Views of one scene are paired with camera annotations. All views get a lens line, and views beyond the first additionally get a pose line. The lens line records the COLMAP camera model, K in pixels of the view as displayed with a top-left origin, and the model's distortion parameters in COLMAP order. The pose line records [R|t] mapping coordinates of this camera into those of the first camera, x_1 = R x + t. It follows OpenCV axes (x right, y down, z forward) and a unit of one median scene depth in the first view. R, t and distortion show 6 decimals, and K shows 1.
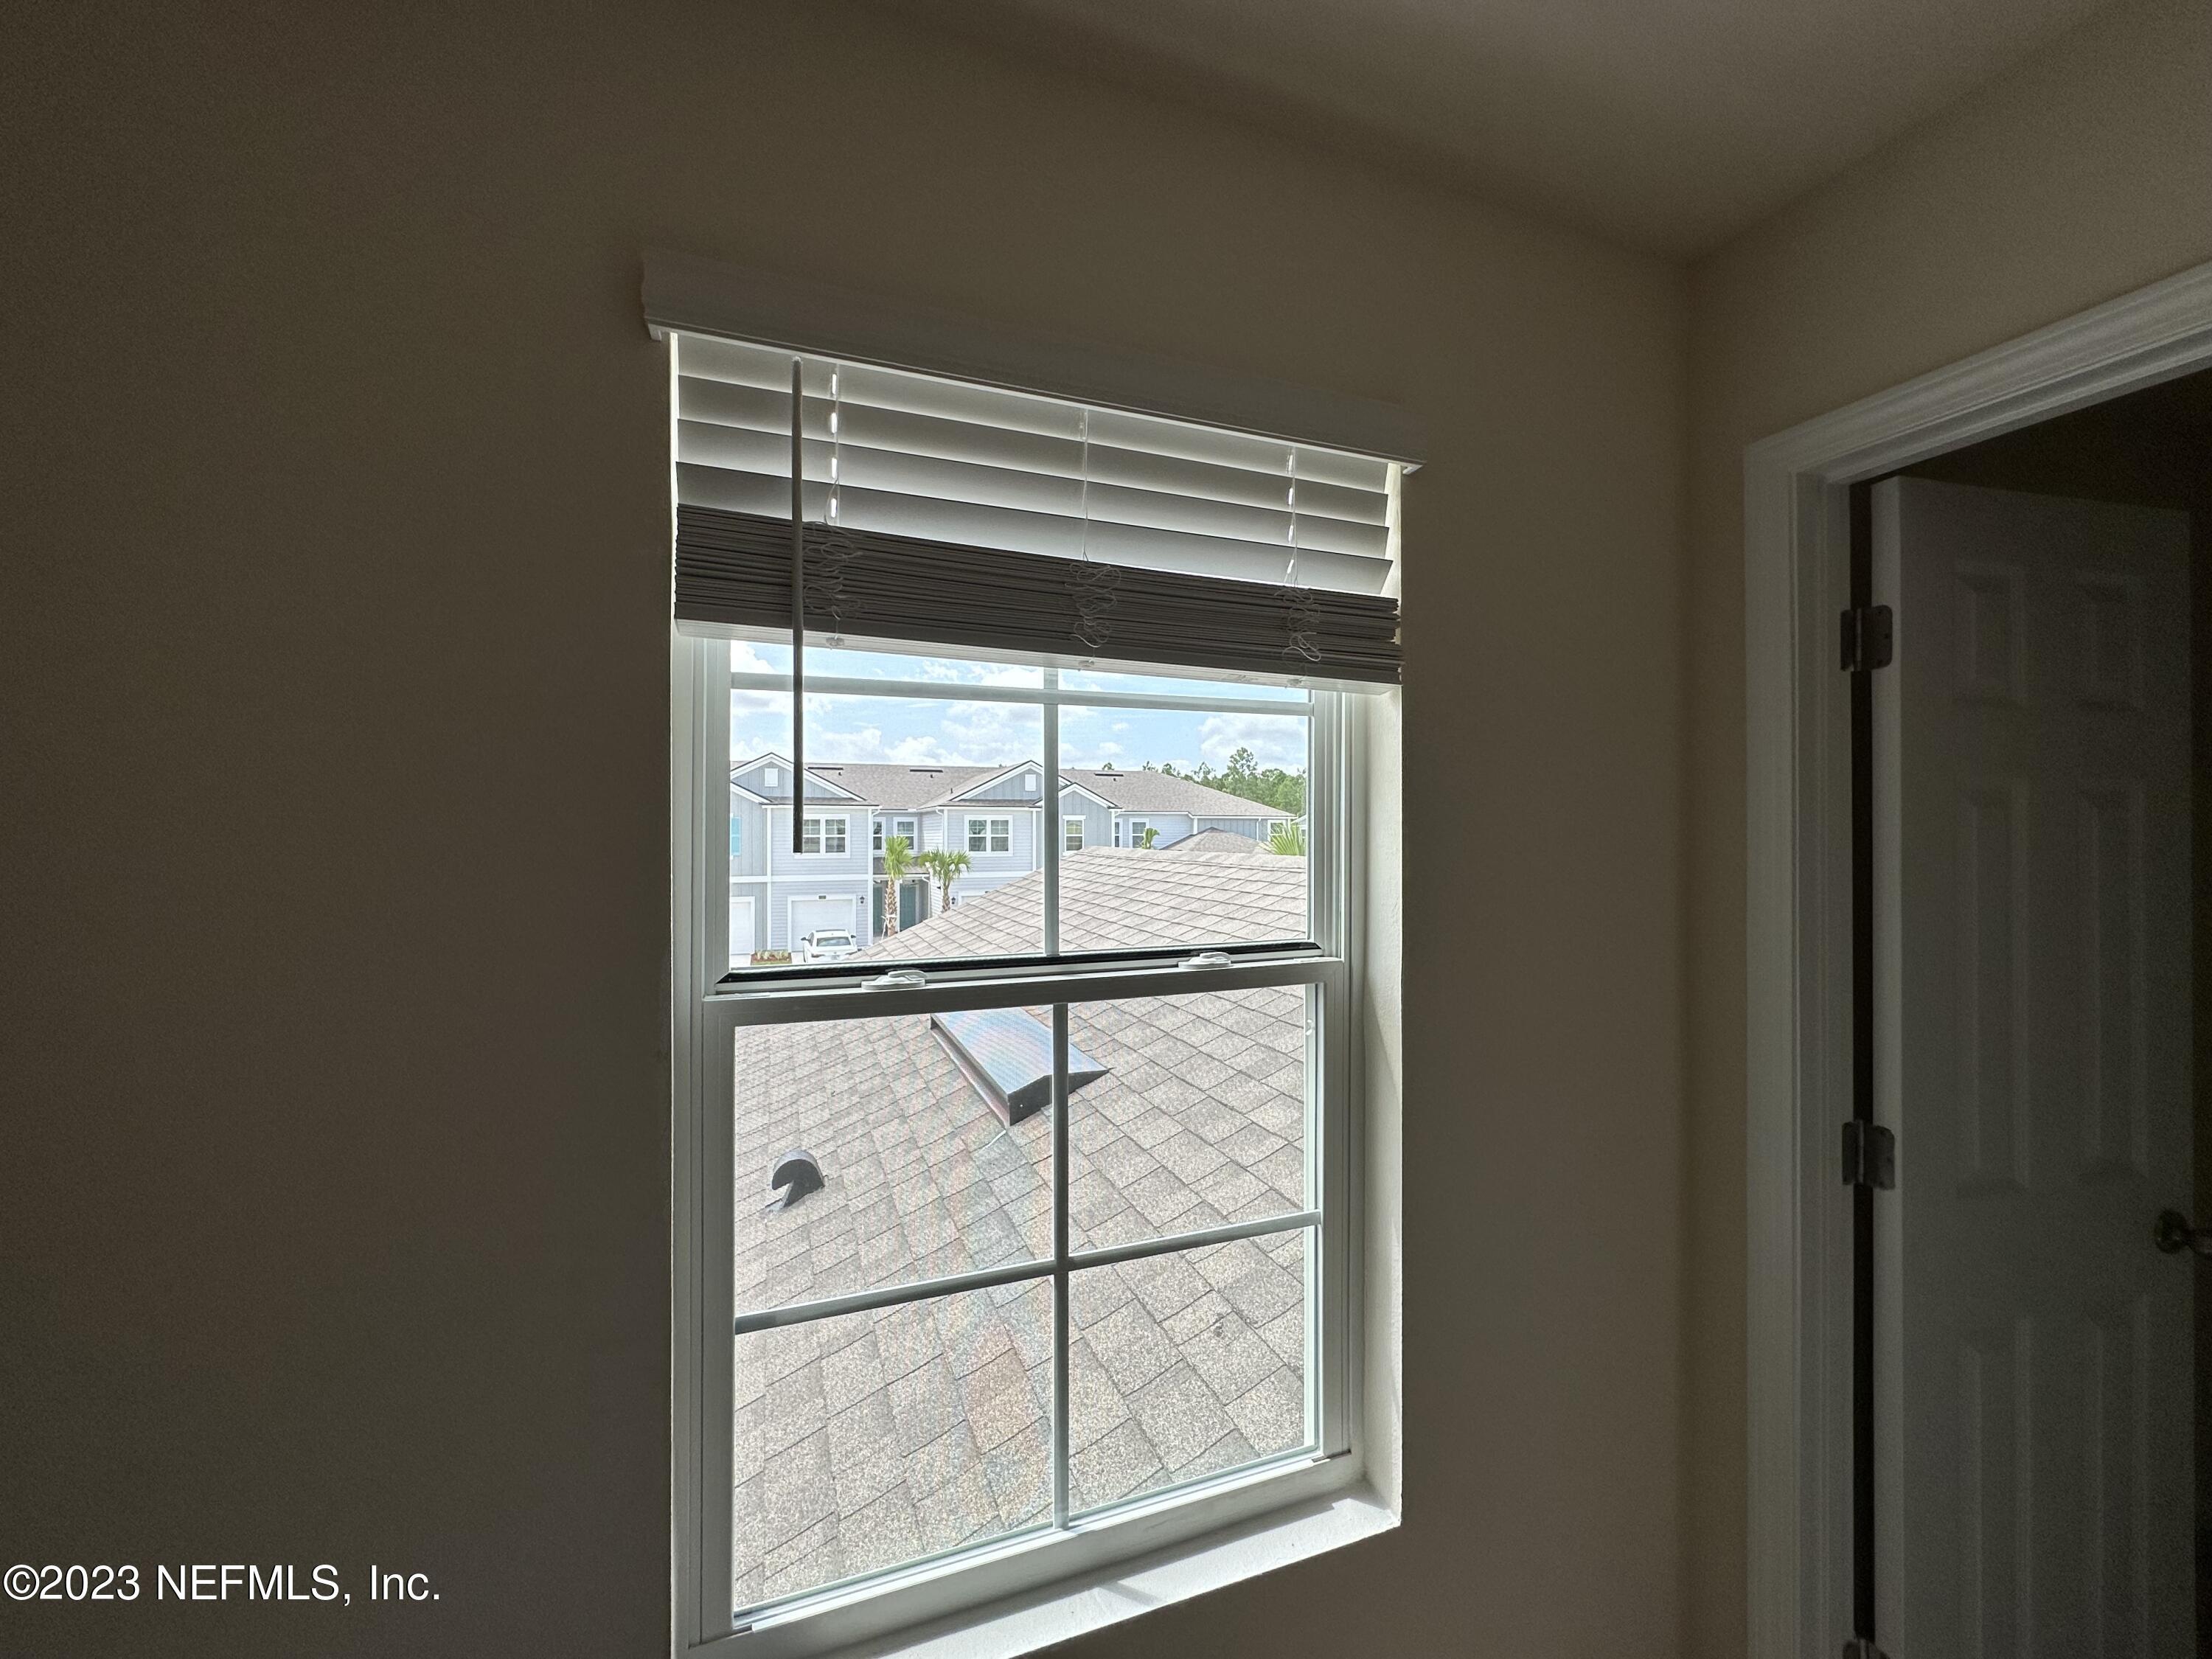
lens RADIAL K [[878.1, 0, 1106.0], [0, 878.1, 829.5], [0, 0, 1]] dist [0.001011, -0.000238]
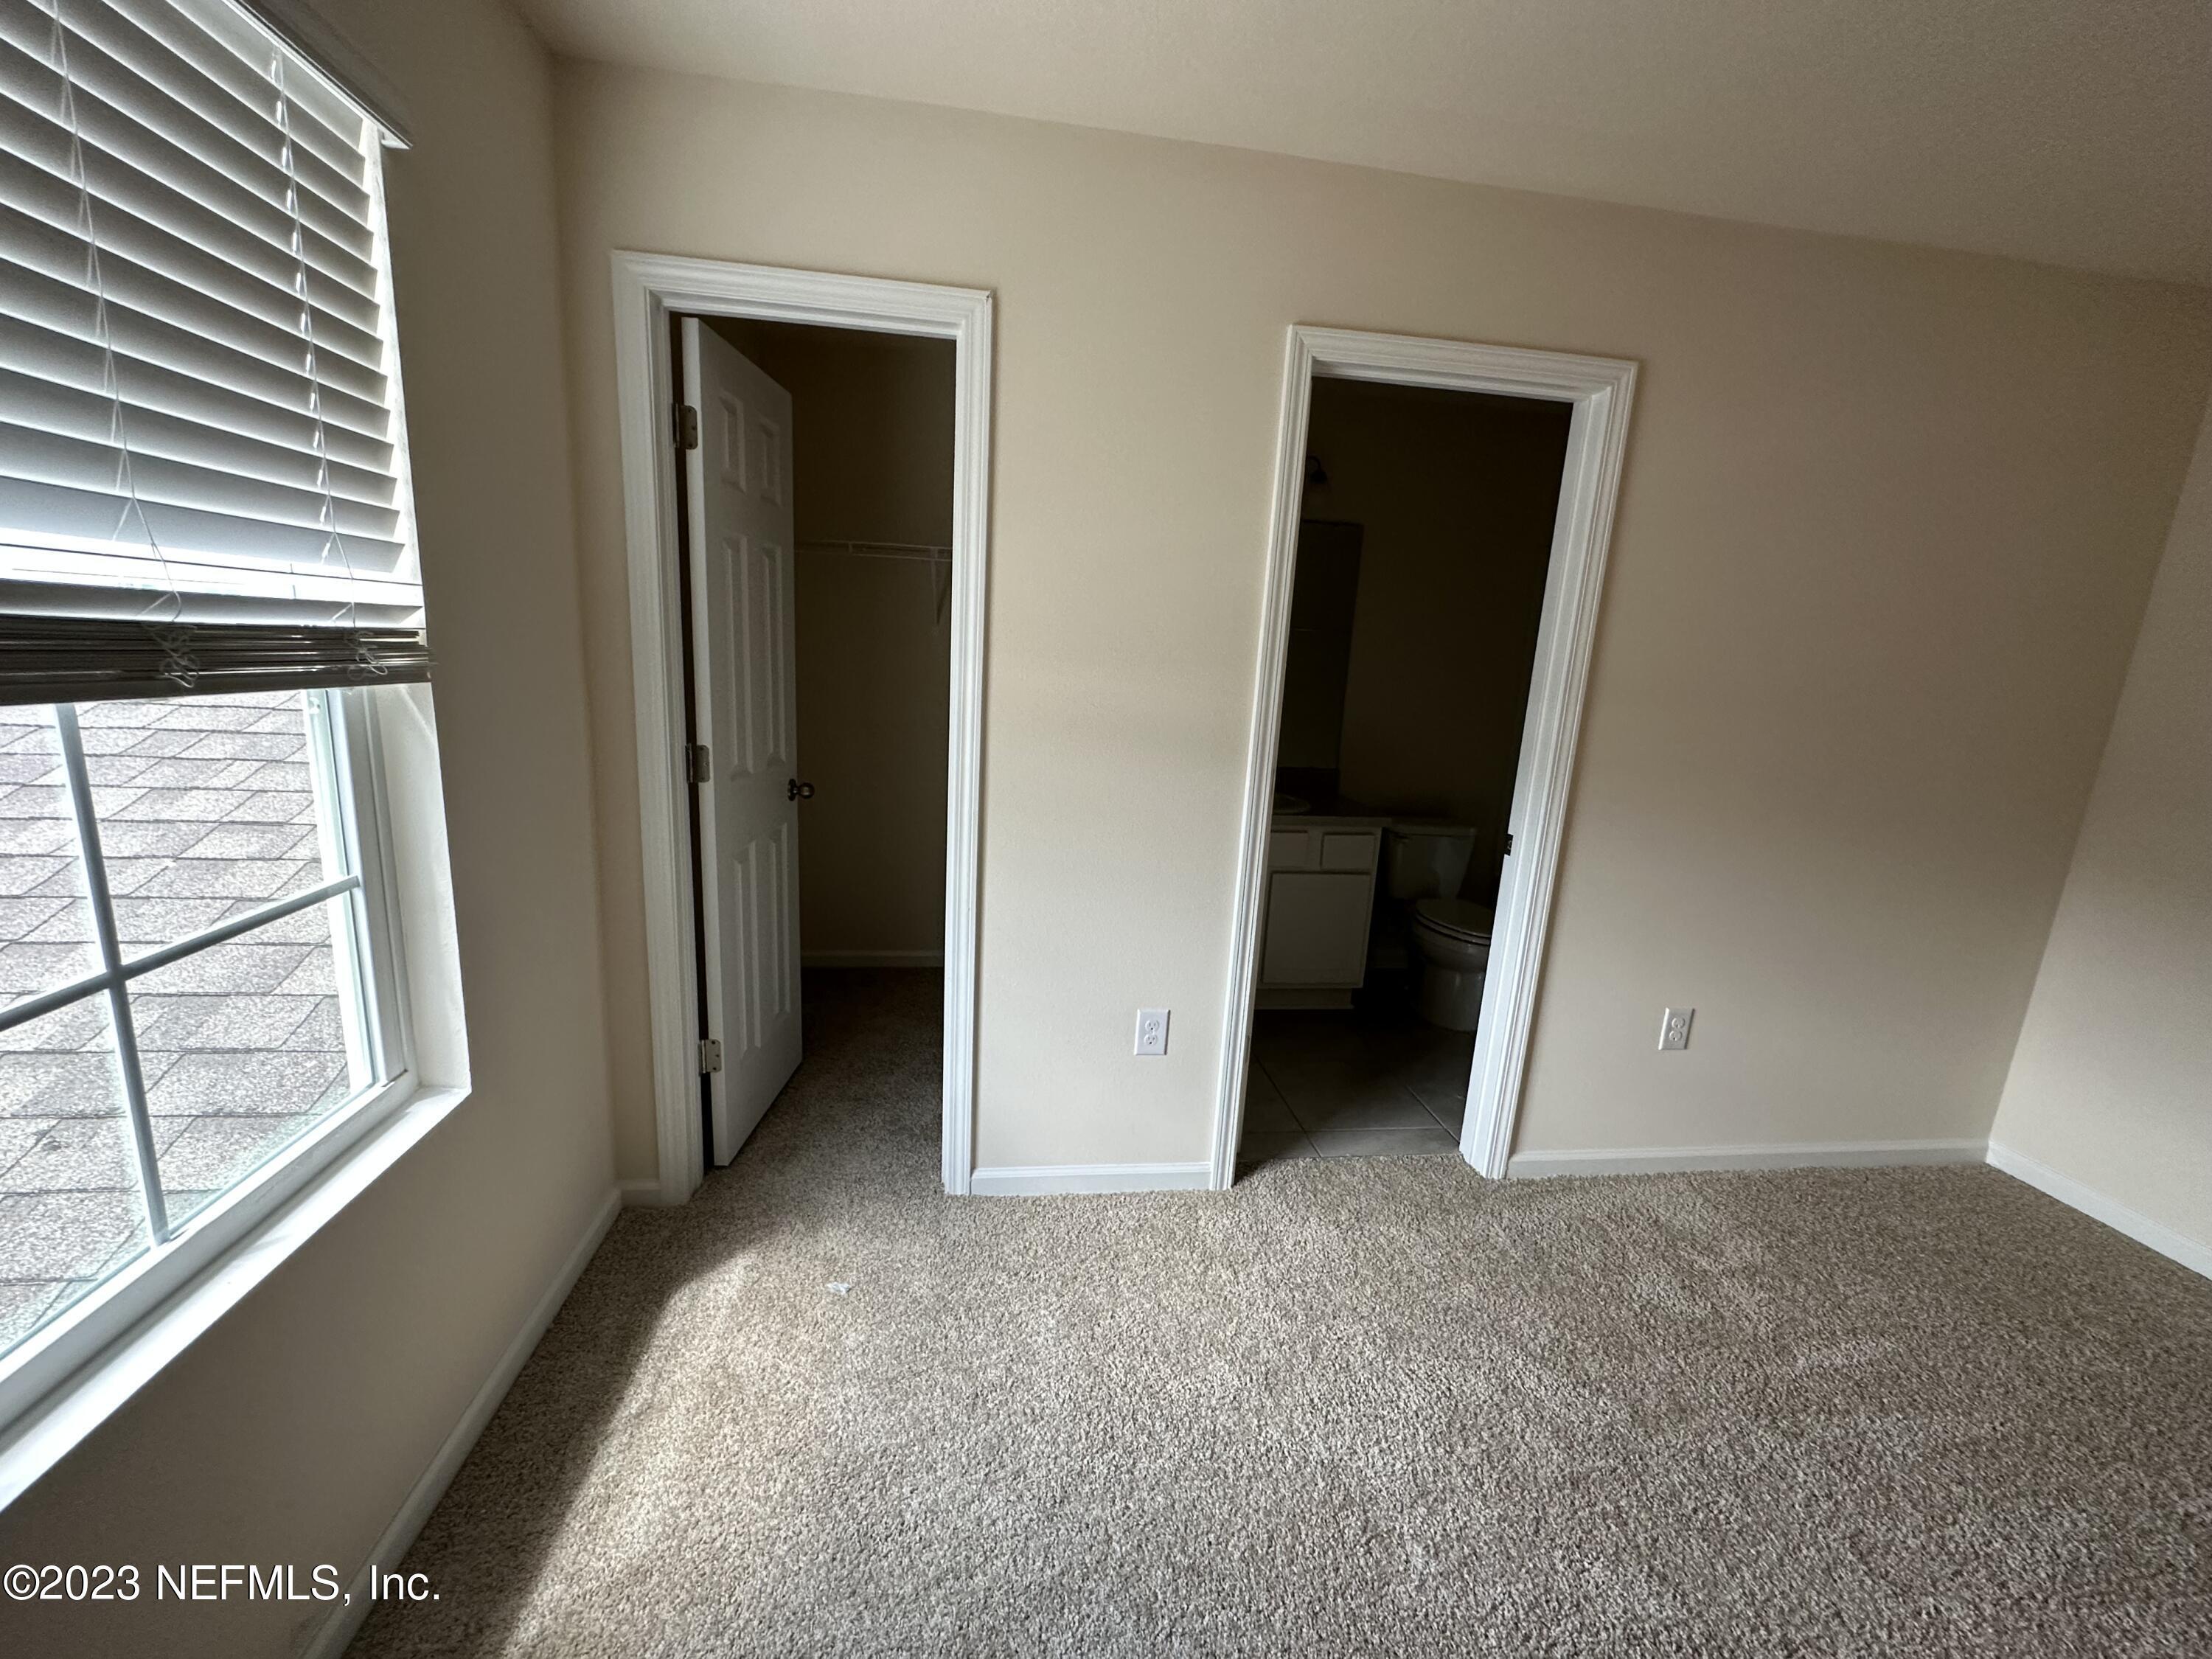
lens RADIAL K [[878.1, 0, 1106.0], [0, 878.1, 829.5], [0, 0, 1]] dist [0.001011, -0.000238]
pose [[0.224804, -0.191119, 0.955477, -0.565596], [-0.059712, 0.976031, 0.209279, 0.103065], [-0.972573, -0.104100, 0.208003, -0.103725]]
